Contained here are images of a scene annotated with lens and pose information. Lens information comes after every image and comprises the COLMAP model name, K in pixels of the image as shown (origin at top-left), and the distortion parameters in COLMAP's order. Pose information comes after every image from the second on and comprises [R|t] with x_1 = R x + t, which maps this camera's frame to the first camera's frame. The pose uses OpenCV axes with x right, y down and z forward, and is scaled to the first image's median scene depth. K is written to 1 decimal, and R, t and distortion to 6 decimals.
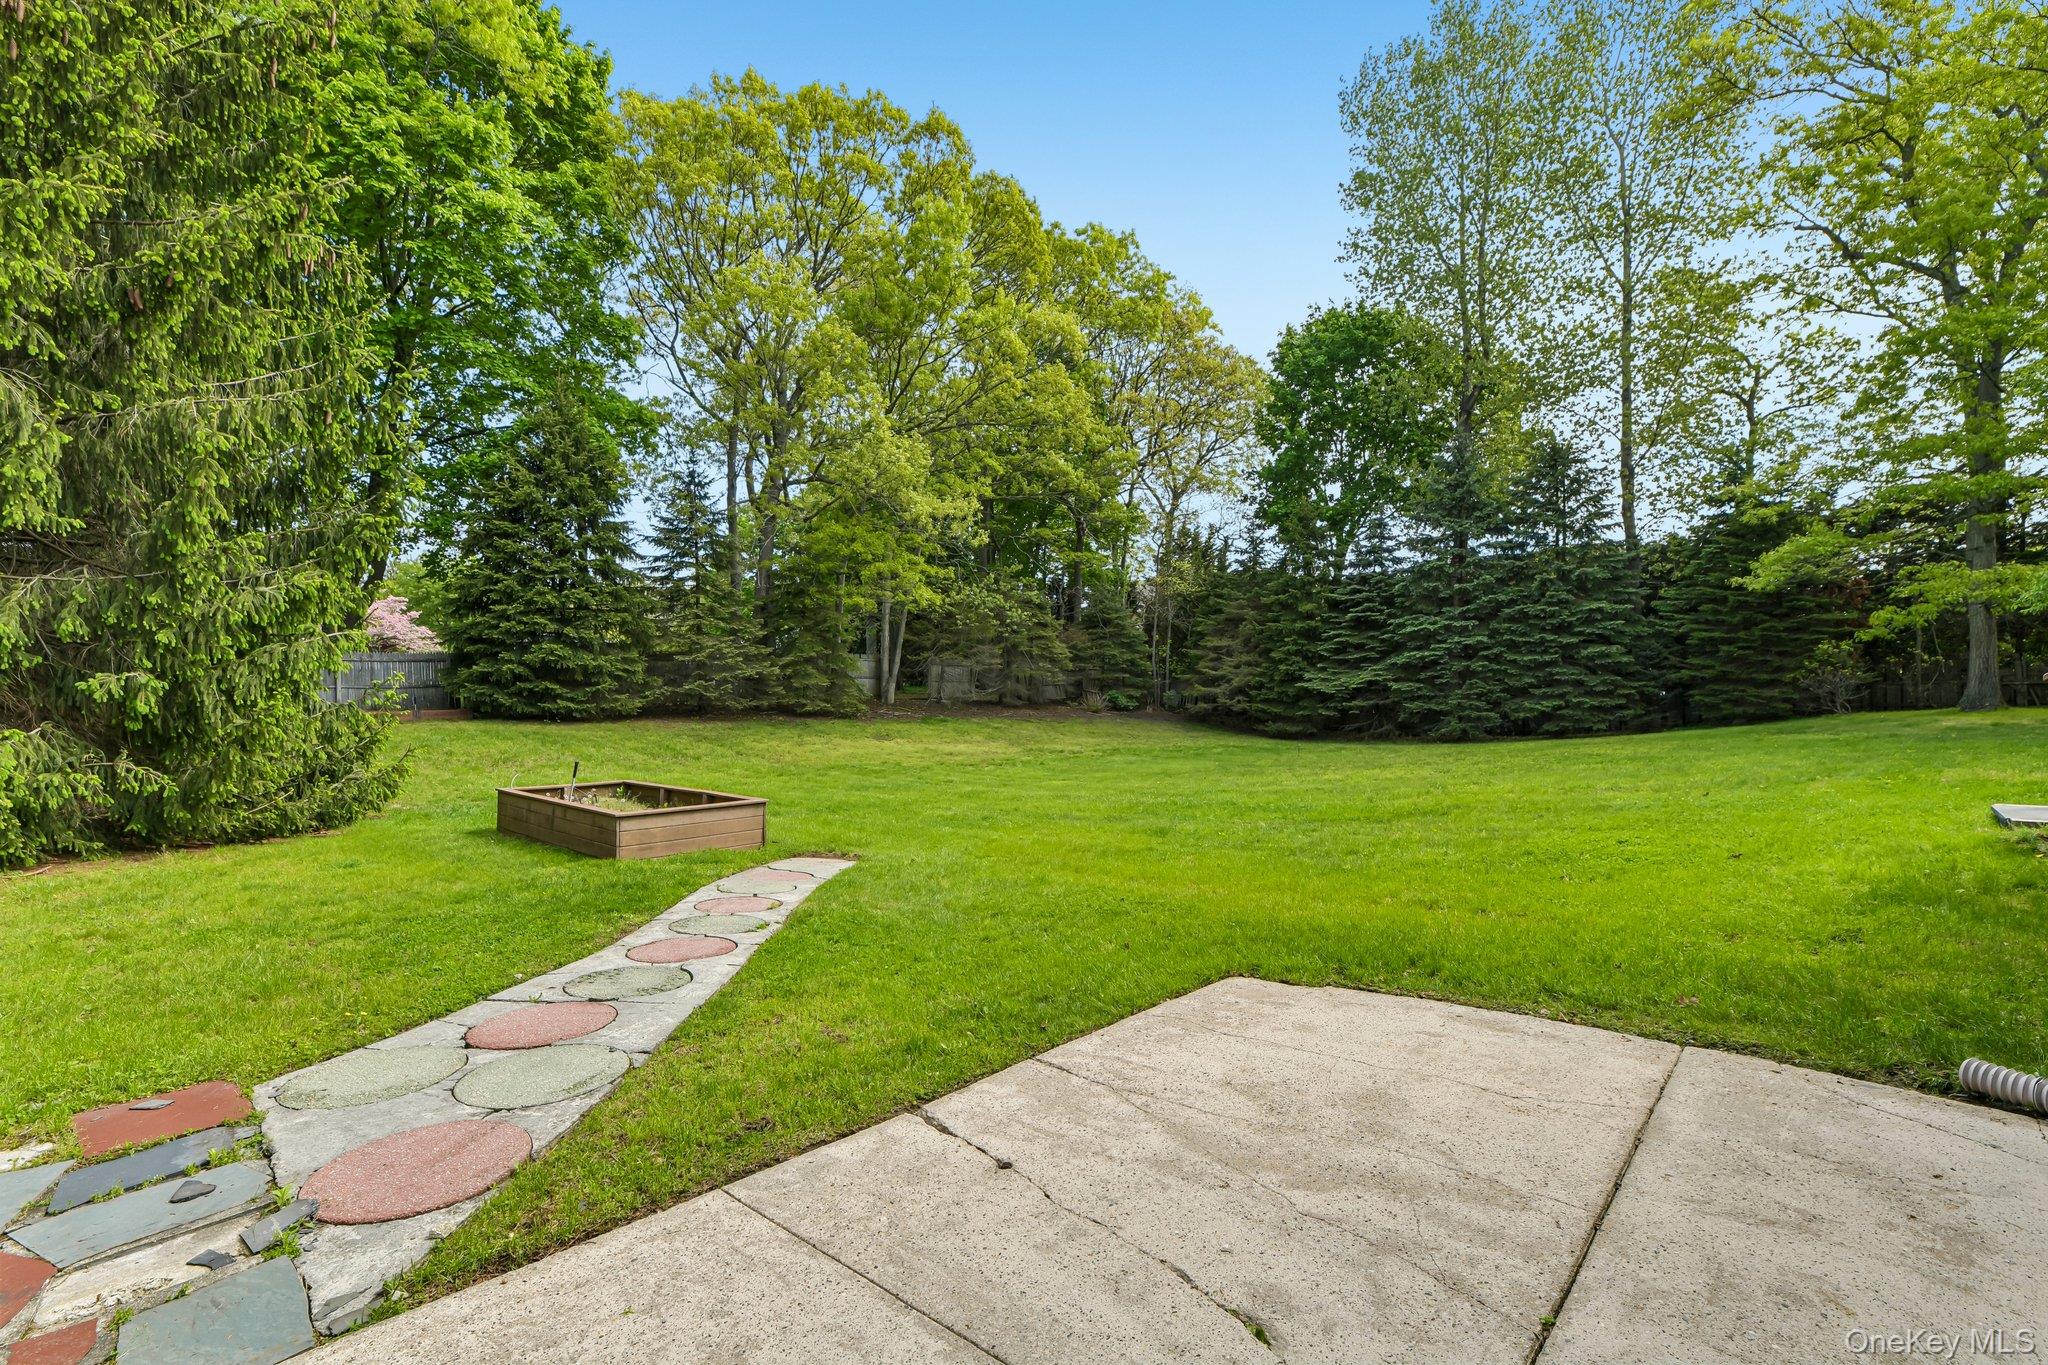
lens RADIAL K [[963.4, 0, 1019.7], [0, 963.4, 676.1], [0, 0, 1]] dist [-0.003459, -0.000303]
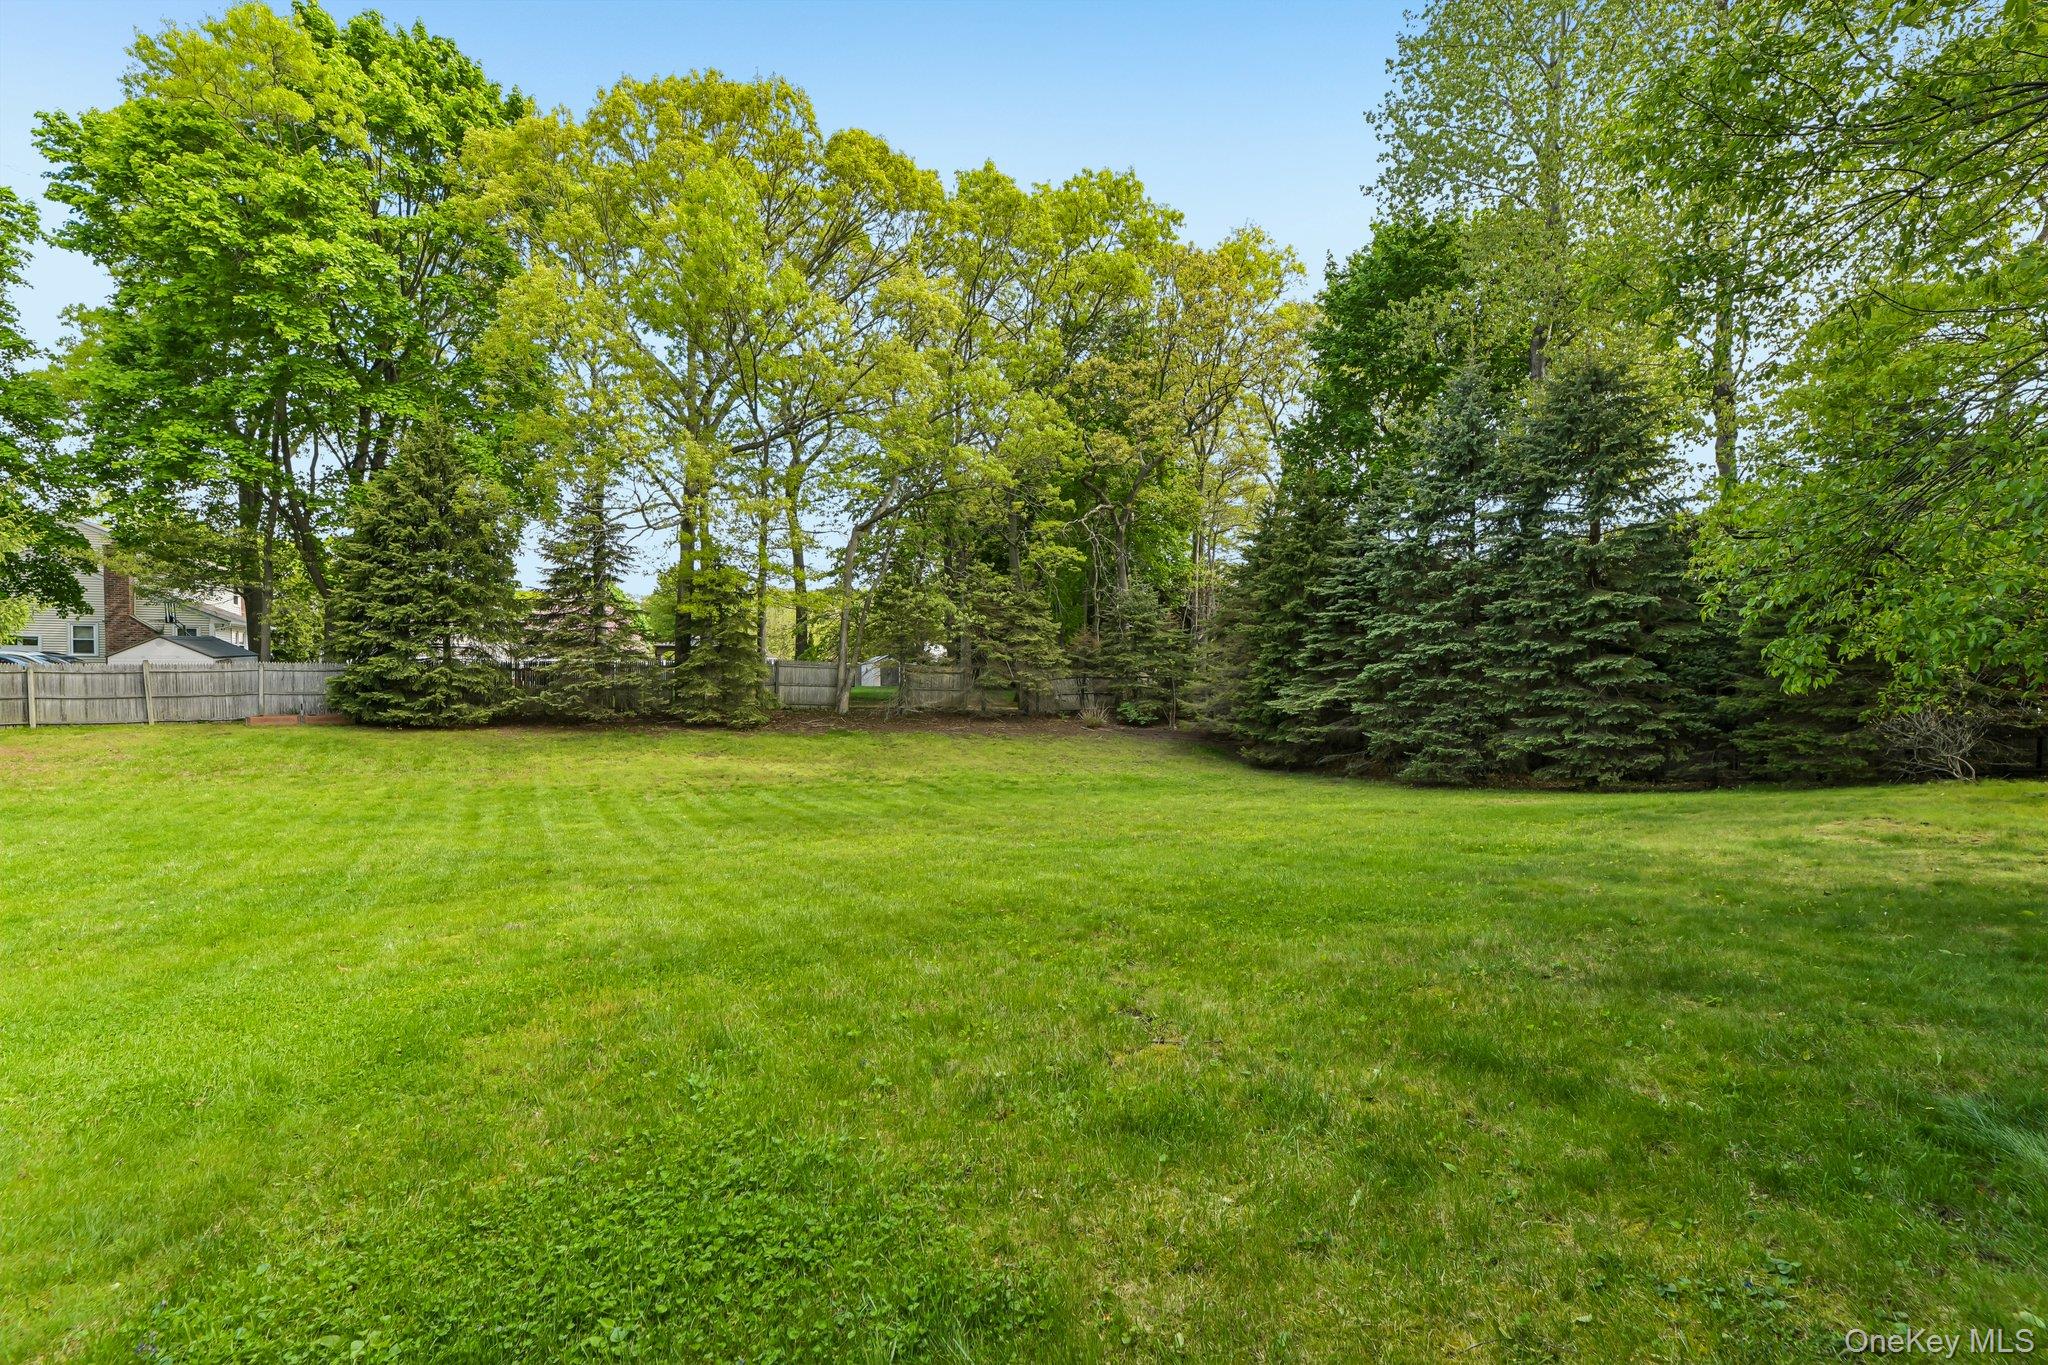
lens RADIAL K [[963.4, 0, 1024.6], [0, 963.4, 682.8], [0, 0, 1]] dist [-0.003459, -0.000303]
pose [[0.930608, 0.012559, -0.365802, 0.450963], [-0.007493, 0.999855, 0.015267, -0.020784], [0.365940, -0.011467, 0.930568, 0.208814]]
